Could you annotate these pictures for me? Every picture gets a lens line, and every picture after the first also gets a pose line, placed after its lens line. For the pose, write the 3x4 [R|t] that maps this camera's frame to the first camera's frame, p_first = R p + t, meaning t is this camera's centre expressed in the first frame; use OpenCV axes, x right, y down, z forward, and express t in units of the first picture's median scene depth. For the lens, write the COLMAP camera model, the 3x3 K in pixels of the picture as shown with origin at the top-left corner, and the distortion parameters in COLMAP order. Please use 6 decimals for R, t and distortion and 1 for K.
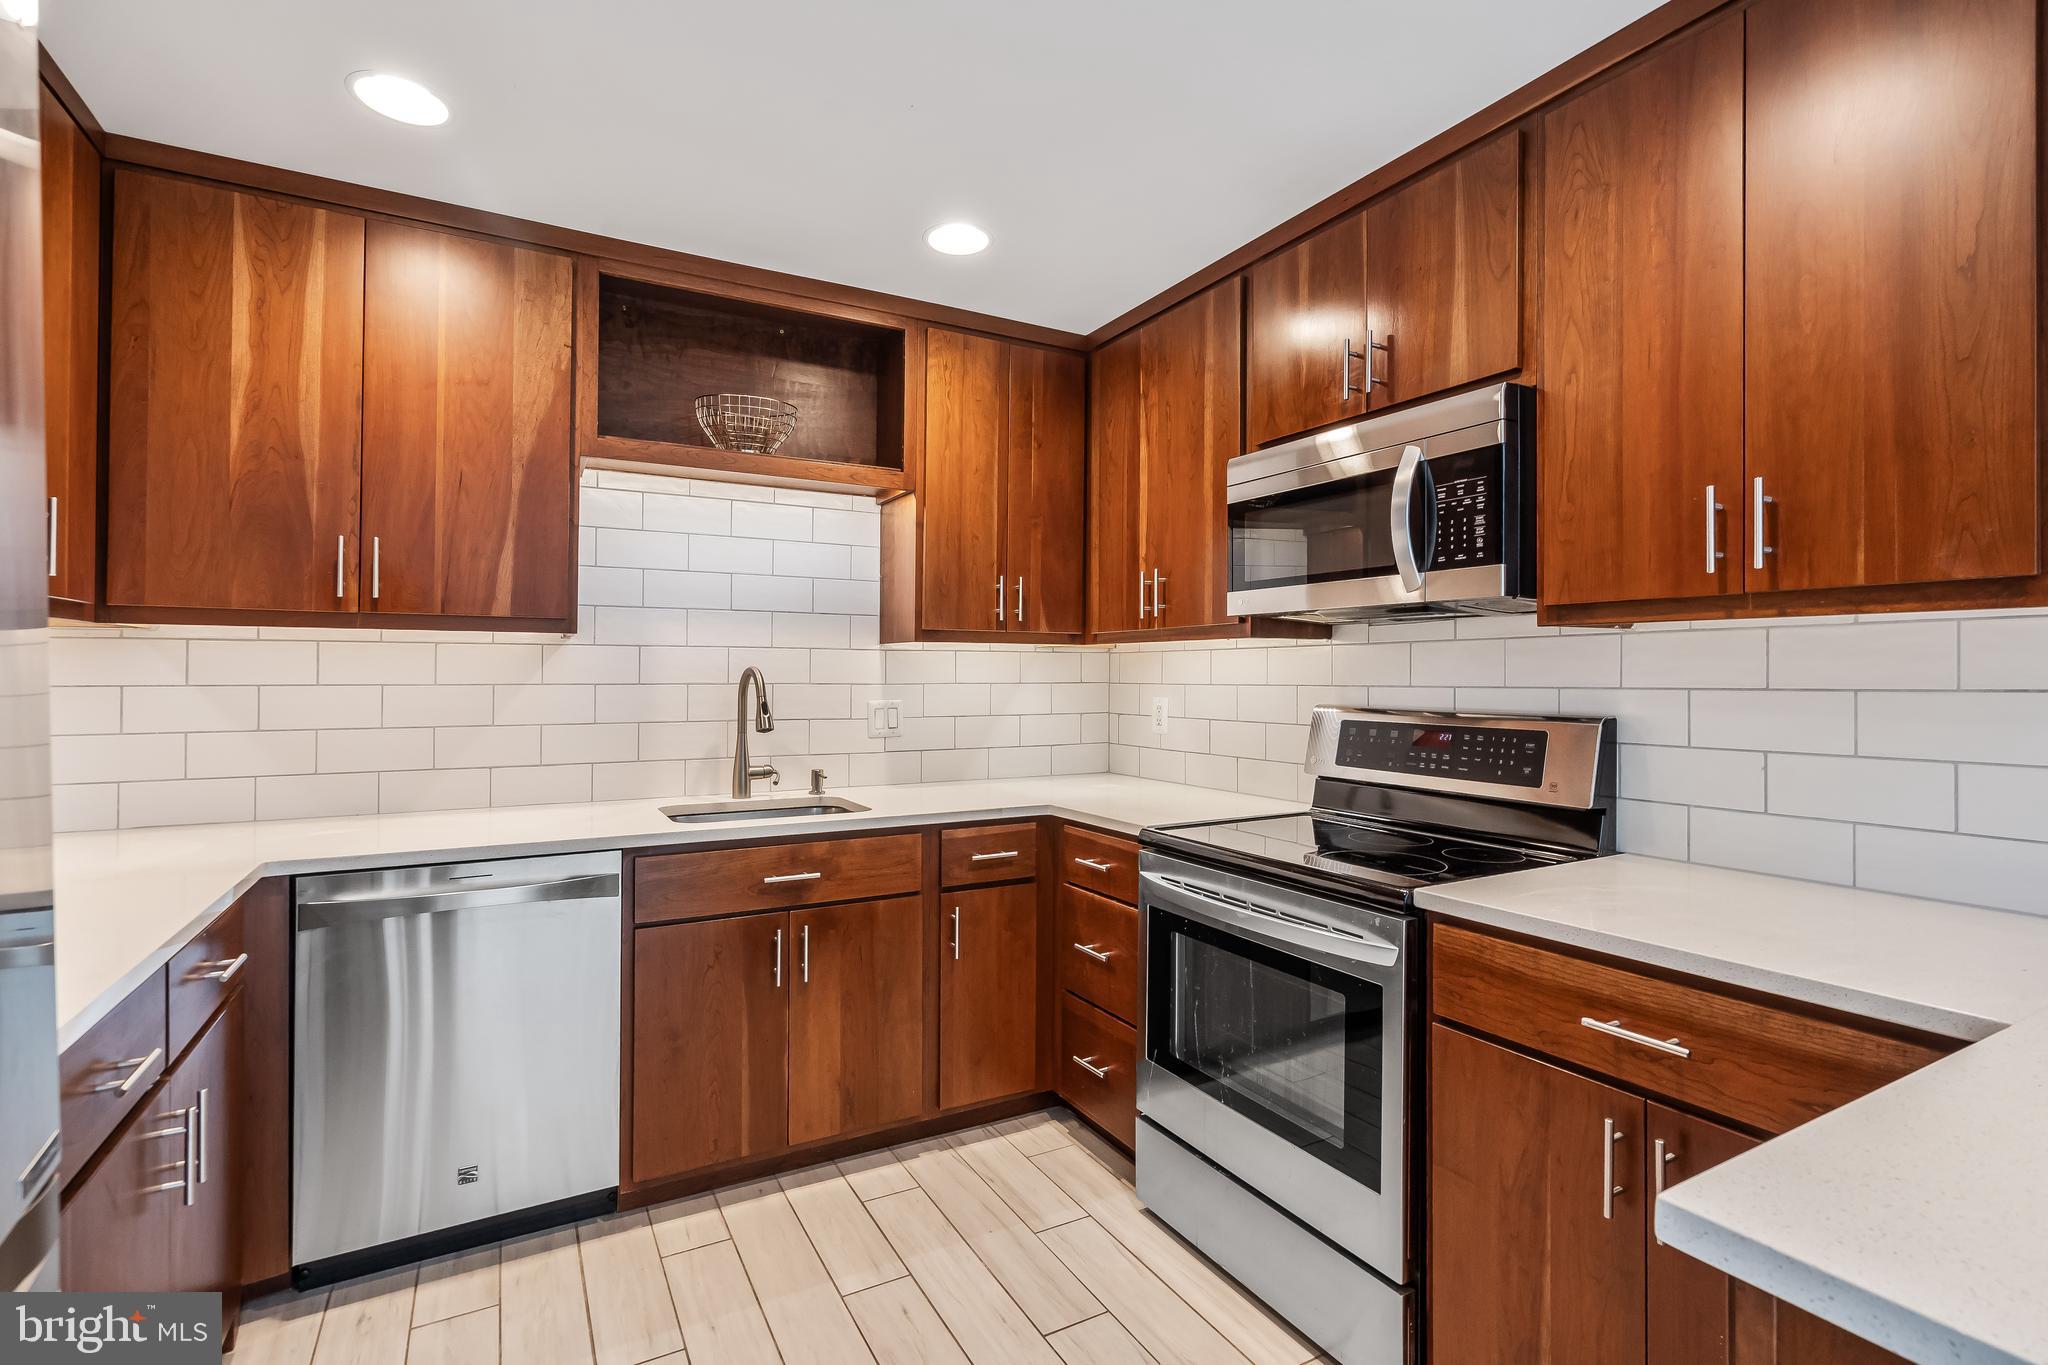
lens RADIAL K [[937.2, 0, 1014.7], [0, 937.2, 672.9], [0, 0, 1]] dist [-0.002879, 0.002517]
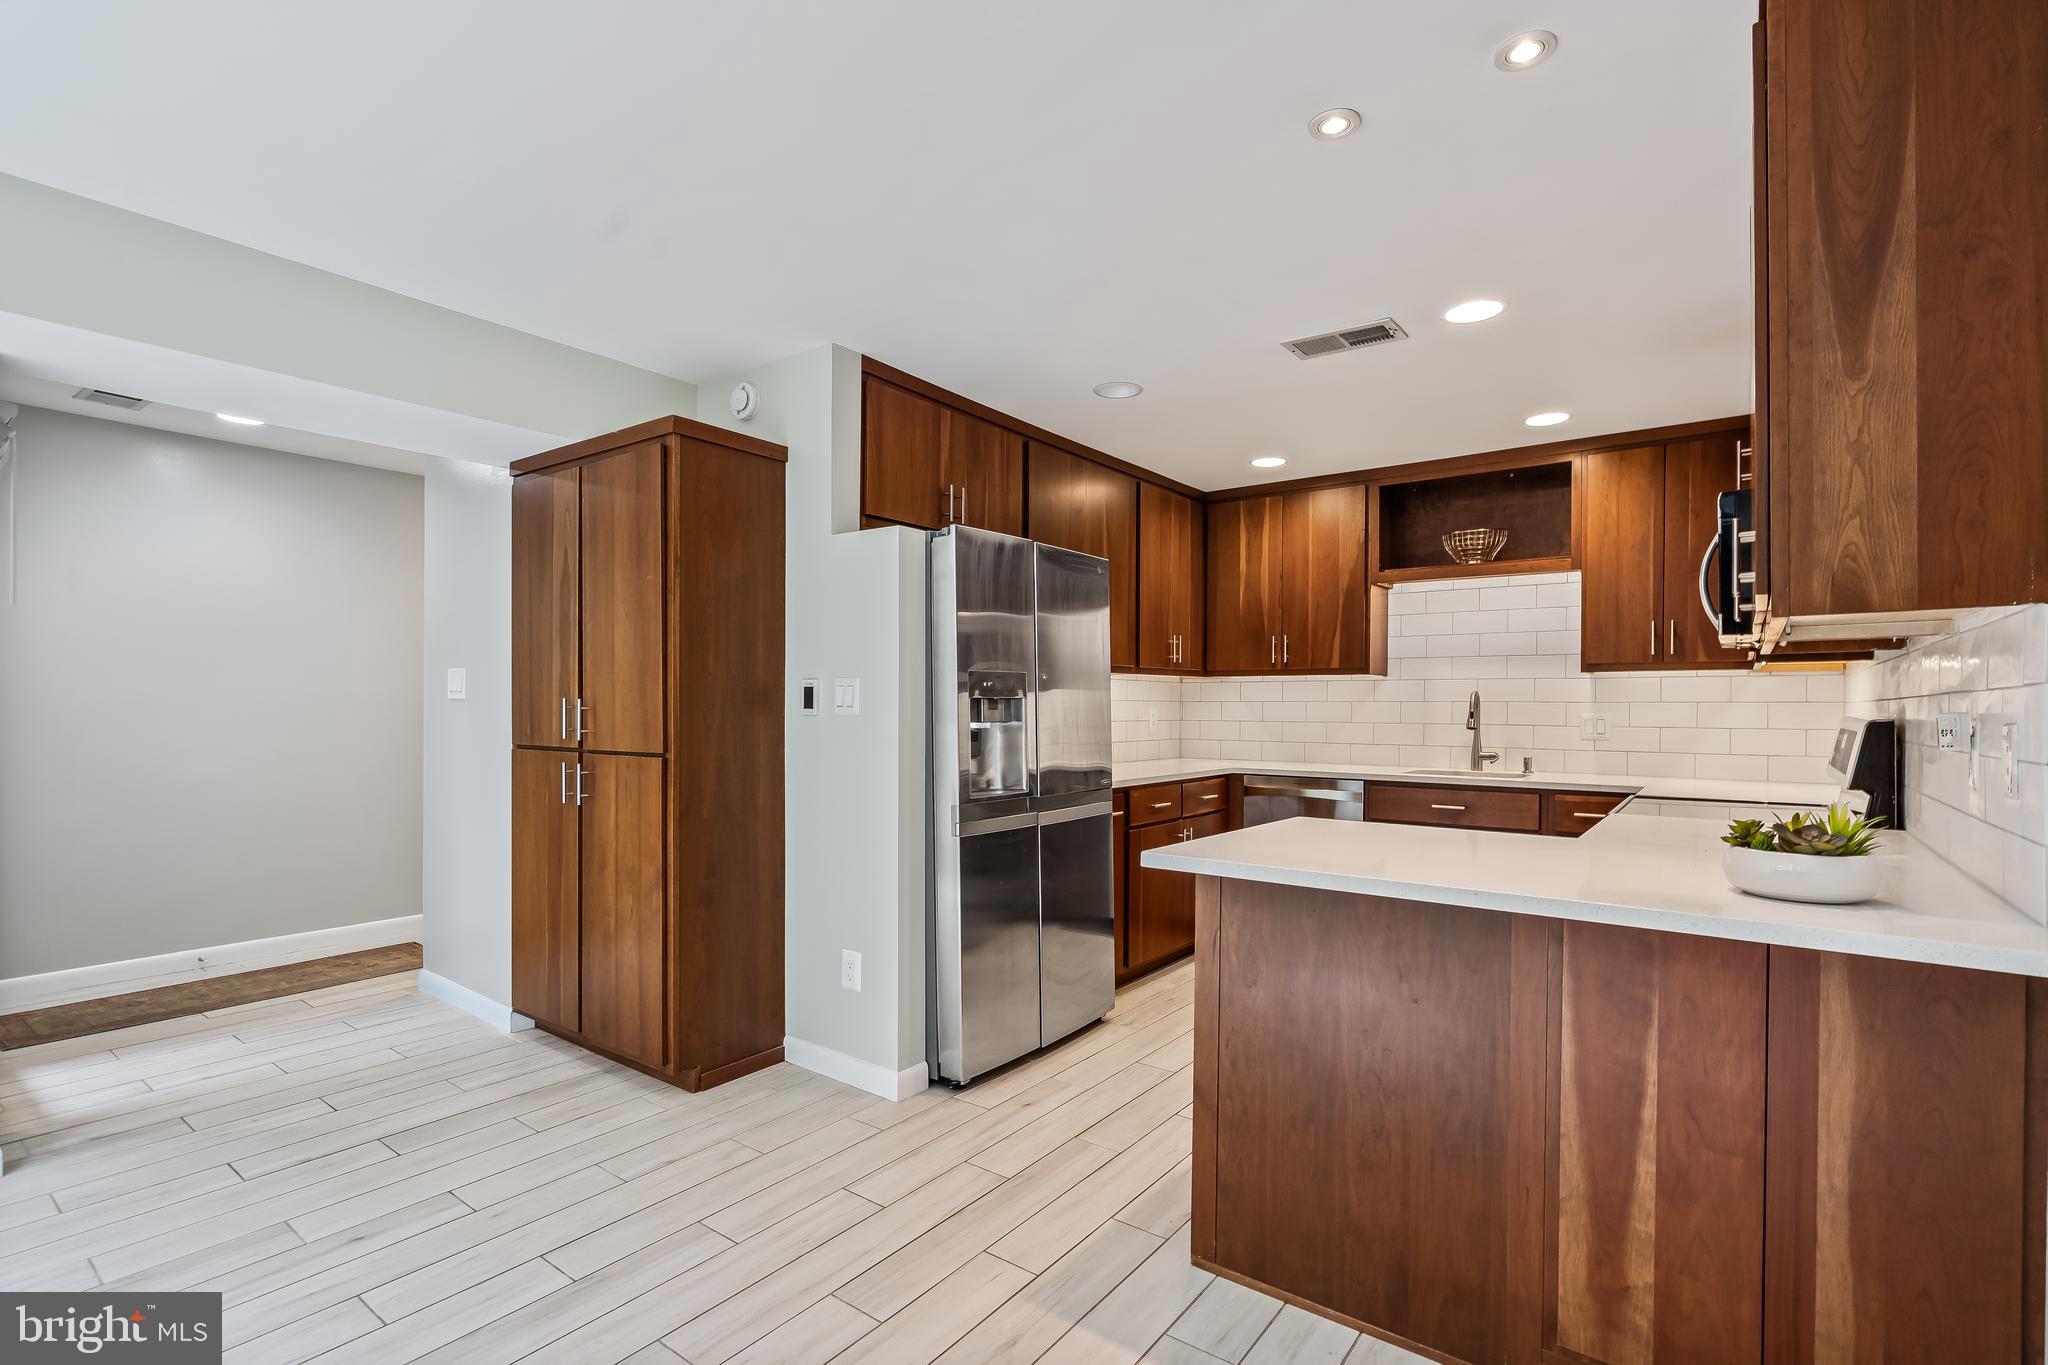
lens RADIAL K [[937.2, 0, 1026.5], [0, 937.2, 699.6], [0, 0, 1]] dist [-0.002879, 0.002517]
pose [[0.405721, -0.006263, -0.913975, 1.015309], [-0.003171, 0.999961, -0.008260, 0.028186], [0.913991, 0.006249, 0.405686, -0.439810]]
